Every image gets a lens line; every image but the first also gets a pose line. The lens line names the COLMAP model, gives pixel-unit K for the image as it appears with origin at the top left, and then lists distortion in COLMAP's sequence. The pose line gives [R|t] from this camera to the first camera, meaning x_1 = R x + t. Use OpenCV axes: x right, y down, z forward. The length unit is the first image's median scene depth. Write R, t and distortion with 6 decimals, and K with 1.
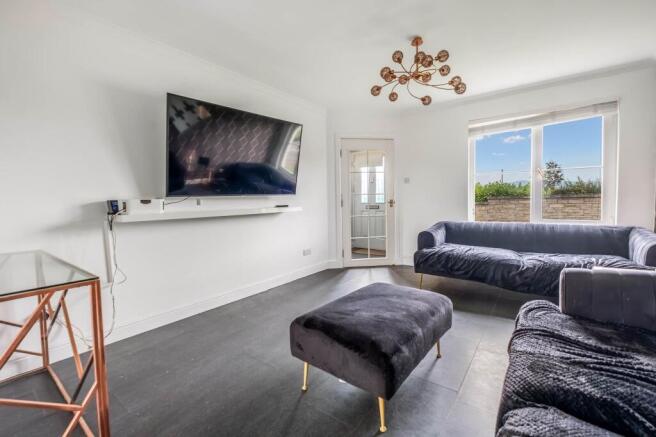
lens RADIAL K [[290.4, 0, 327.2], [0, 290.4, 210.2], [0, 0, 1]] dist [0.001141, -0.000255]
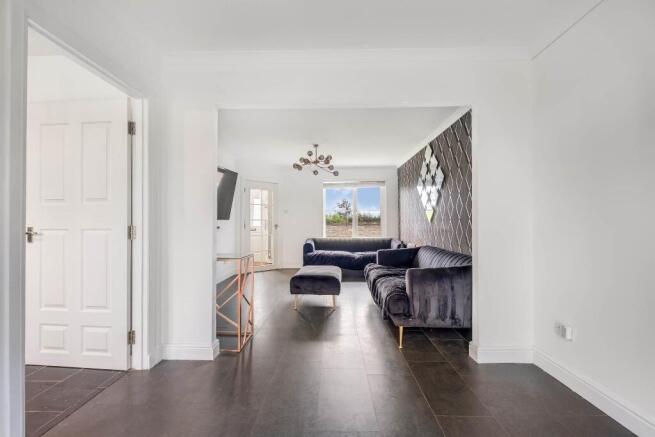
lens RADIAL K [[290.0, 0, 326.7], [0, 290.0, 210.2], [0, 0, 1]] dist [0.001141, -0.000255]
pose [[0.817685, 0.044705, 0.573928, -0.638297], [0.002960, 0.996640, -0.081847, 0.021581], [-0.575659, 0.068624, 0.814805, -0.540568]]
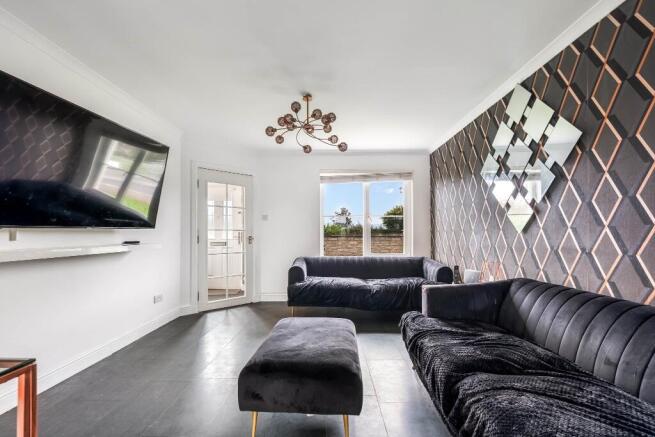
lens RADIAL K [[296.6, 0, 329.0], [0, 296.6, 227.9], [0, 0, 1]] dist [0.001188, -0.000173]
pose [[0.808082, 0.032066, 0.588196, -0.240739], [0.004489, 0.998153, -0.060582, -0.003226], [-0.589053, 0.051596, 0.806446, 0.038028]]
